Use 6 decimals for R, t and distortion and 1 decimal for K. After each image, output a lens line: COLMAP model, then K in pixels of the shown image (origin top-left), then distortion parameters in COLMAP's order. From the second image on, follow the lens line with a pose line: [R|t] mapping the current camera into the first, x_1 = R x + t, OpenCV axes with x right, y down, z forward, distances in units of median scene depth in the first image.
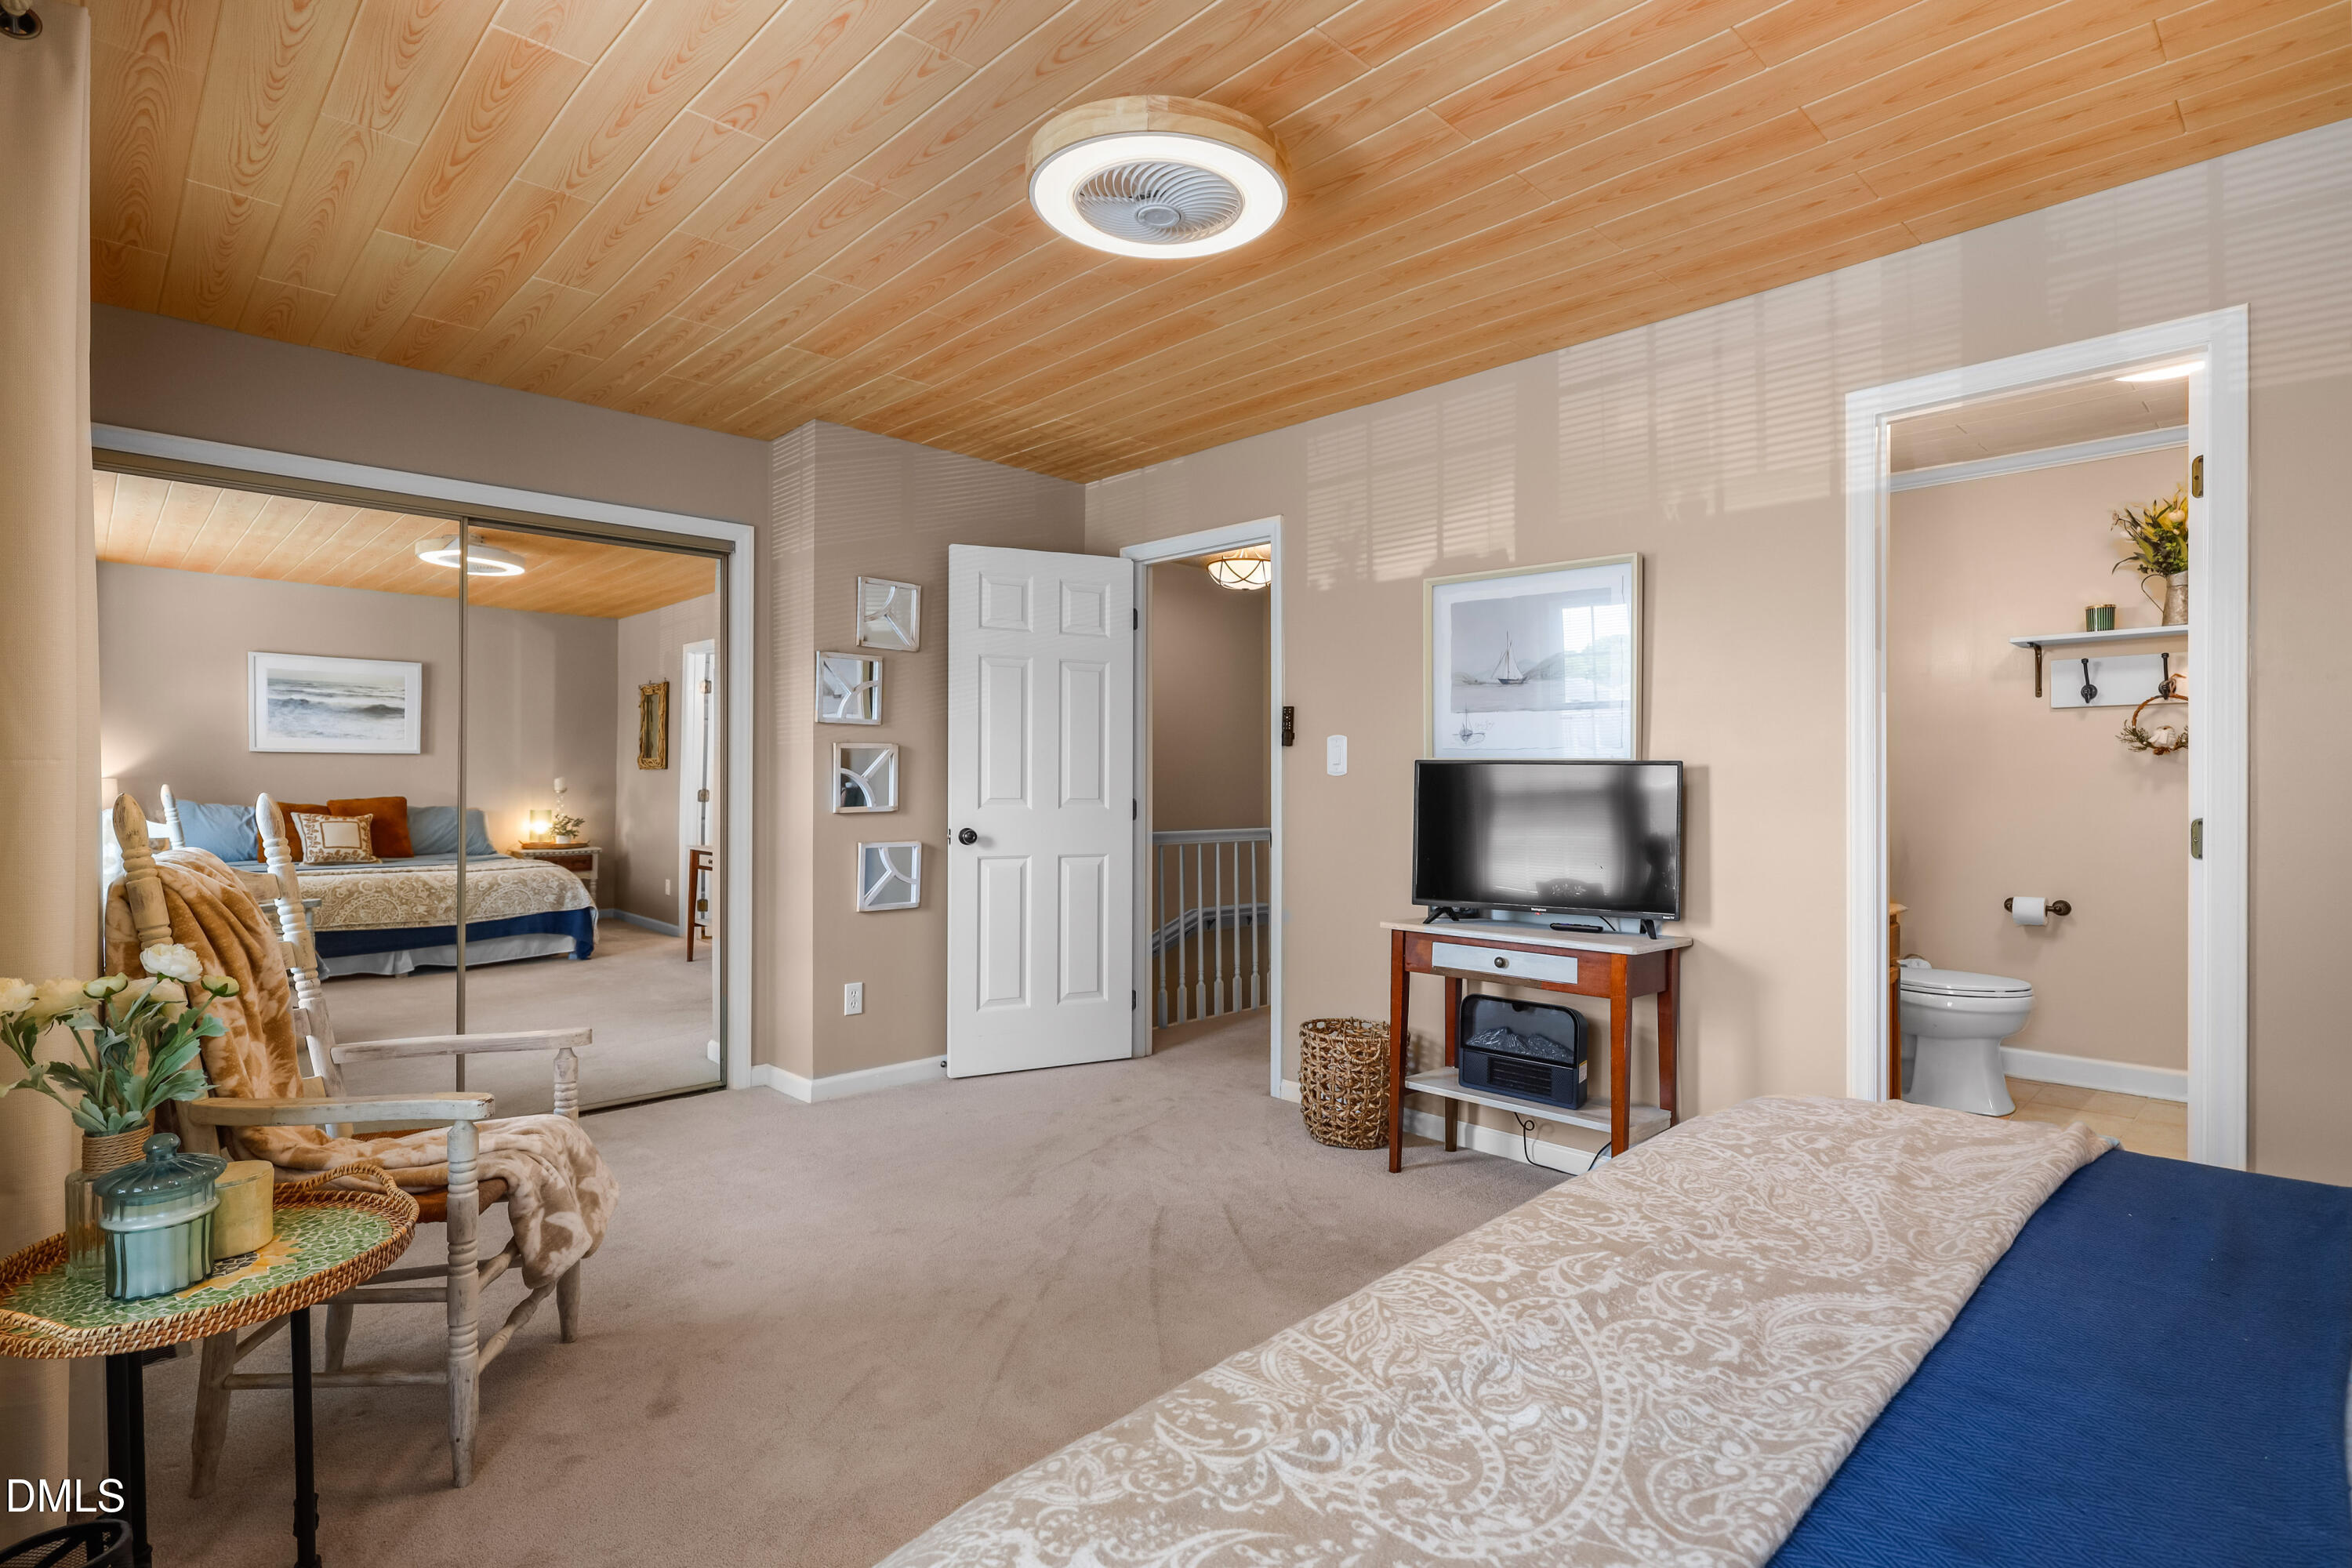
lens RADIAL K [[1169.6, 0, 1187.4], [0, 1169.6, 790.7], [0, 0, 1]] dist [0.005608, -0.000200]
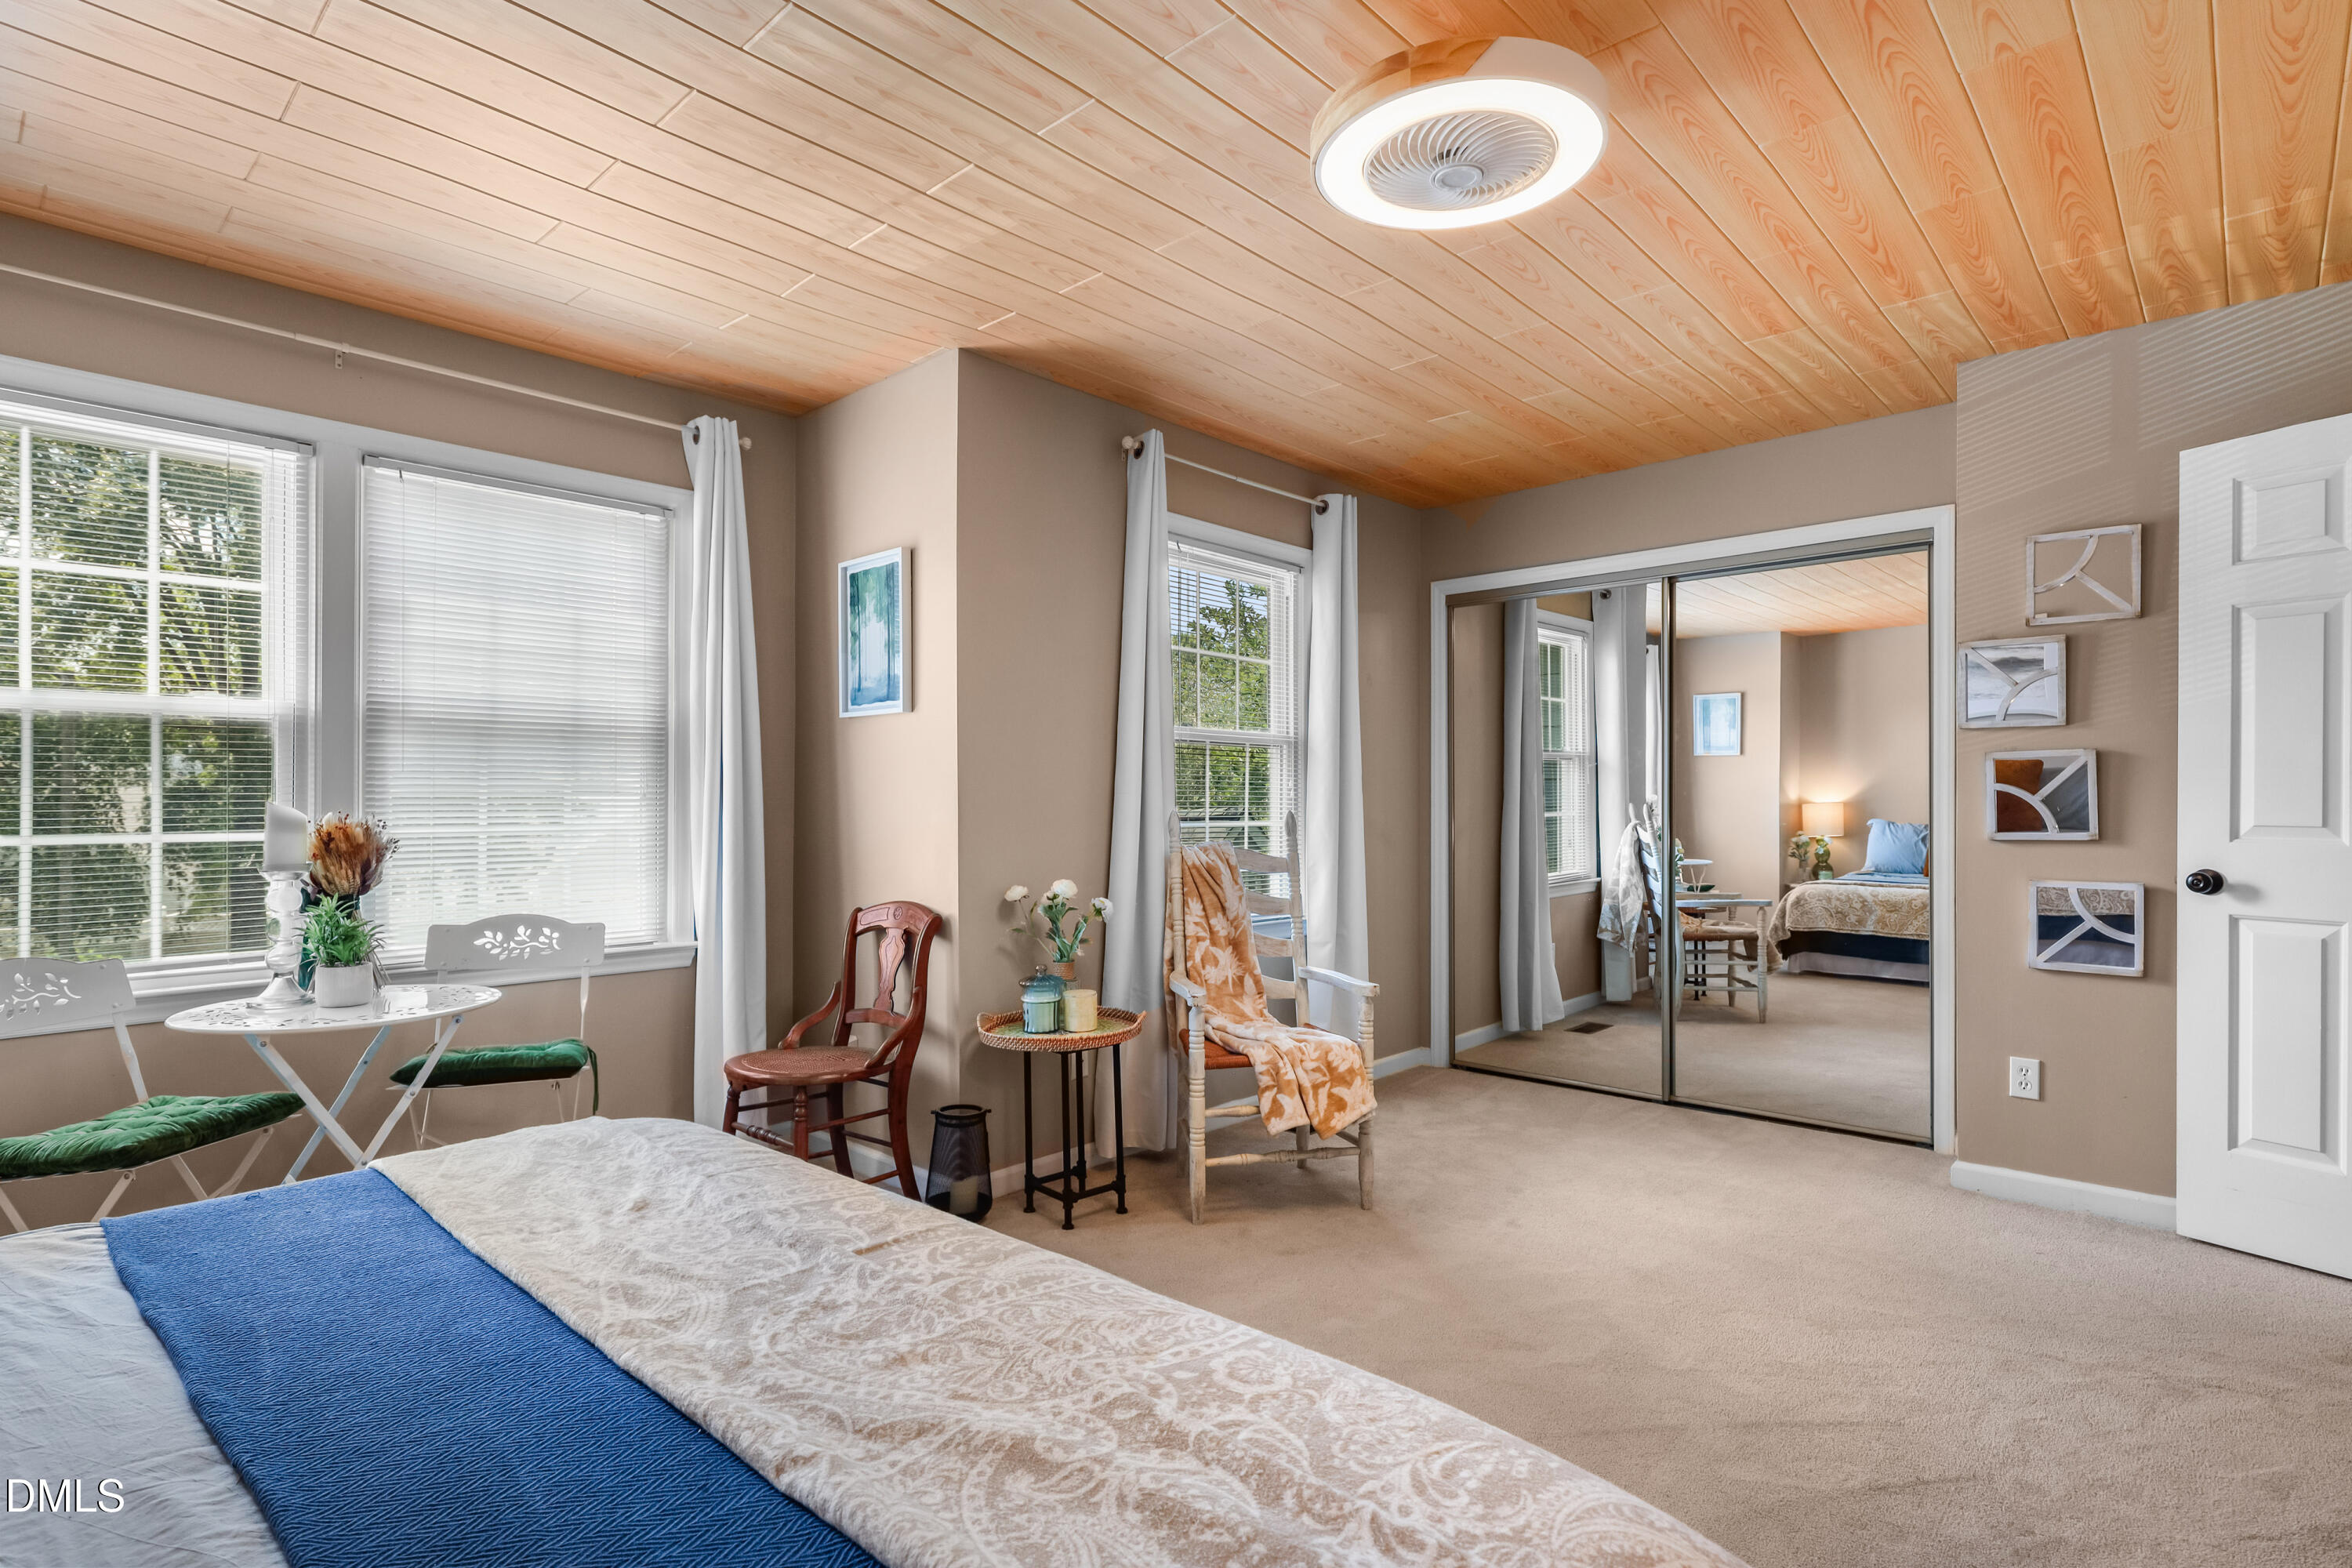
lens RADIAL K [[1169.6, 0, 1187.4], [0, 1169.6, 790.7], [0, 0, 1]] dist [0.005608, -0.000200]
pose [[0.051298, -0.009200, -0.998641, 1.149570], [-0.004020, 0.999948, -0.009419, -0.010333], [0.998675, 0.004498, 0.051258, 0.985680]]
